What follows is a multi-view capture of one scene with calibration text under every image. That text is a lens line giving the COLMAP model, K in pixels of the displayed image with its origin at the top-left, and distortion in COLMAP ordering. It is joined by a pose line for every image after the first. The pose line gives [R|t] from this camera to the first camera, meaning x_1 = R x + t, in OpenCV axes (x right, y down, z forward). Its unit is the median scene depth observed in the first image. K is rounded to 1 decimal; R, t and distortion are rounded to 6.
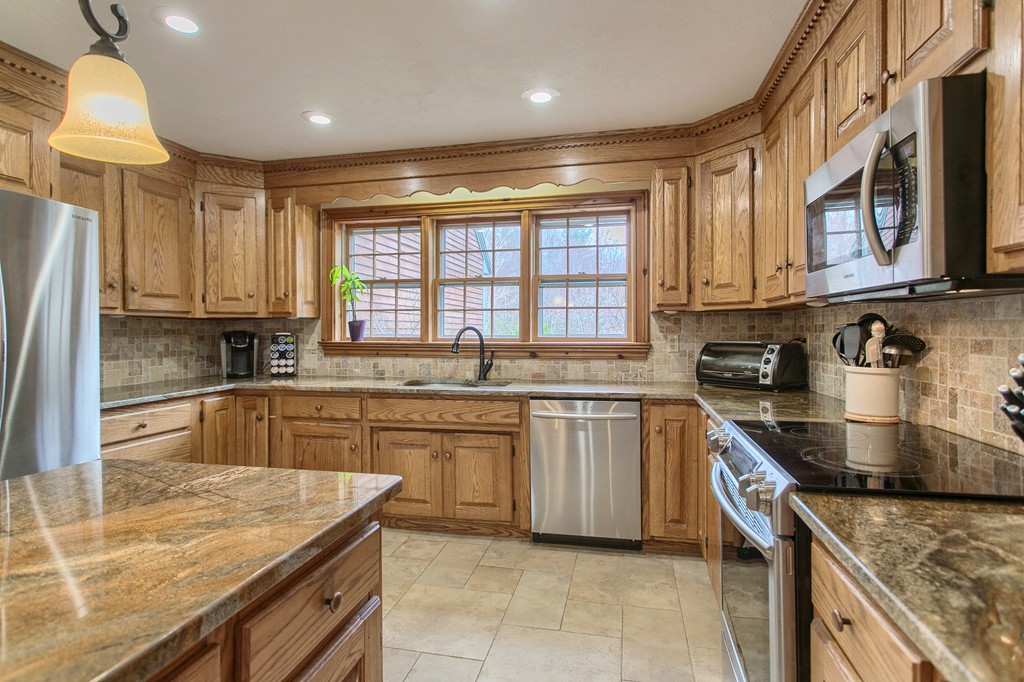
lens RADIAL K [[493.9, 0, 508.4], [0, 493.9, 331.8], [0, 0, 1]] dist [-0.005748, -0.000522]
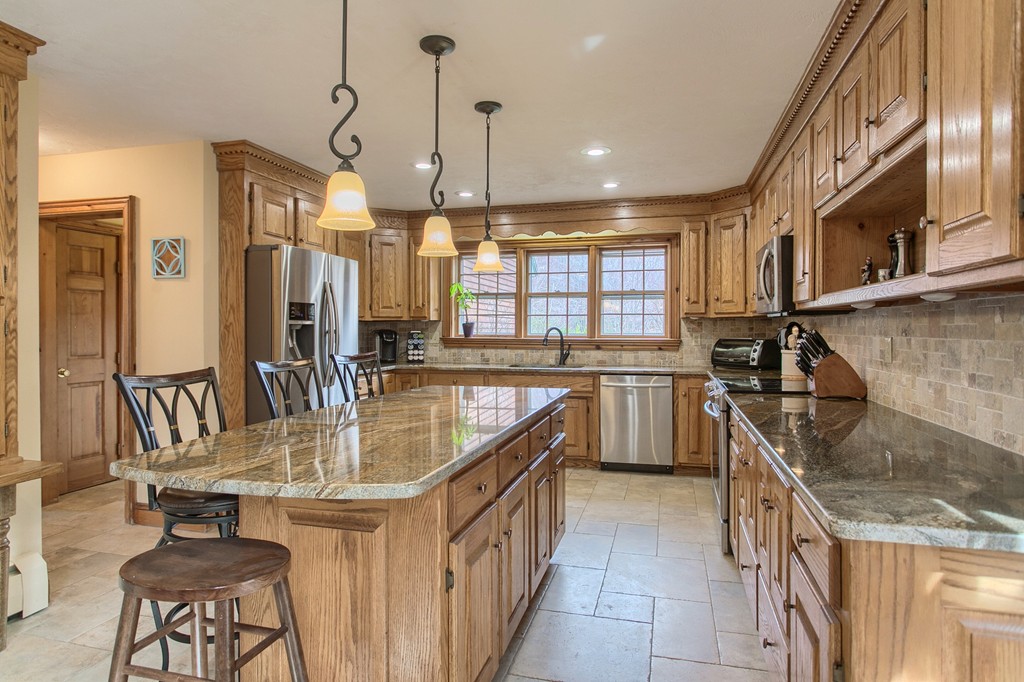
lens RADIAL K [[569.7, 0, 509.6], [0, 569.7, 331.1], [0, 0, 1]] dist [-0.005848, -0.000214]
pose [[0.999292, 0.004026, -0.037400, -0.144411], [-0.004026, 0.999992, 0.000075, 0.000982], [0.037400, 0.000076, 0.999300, -0.654675]]
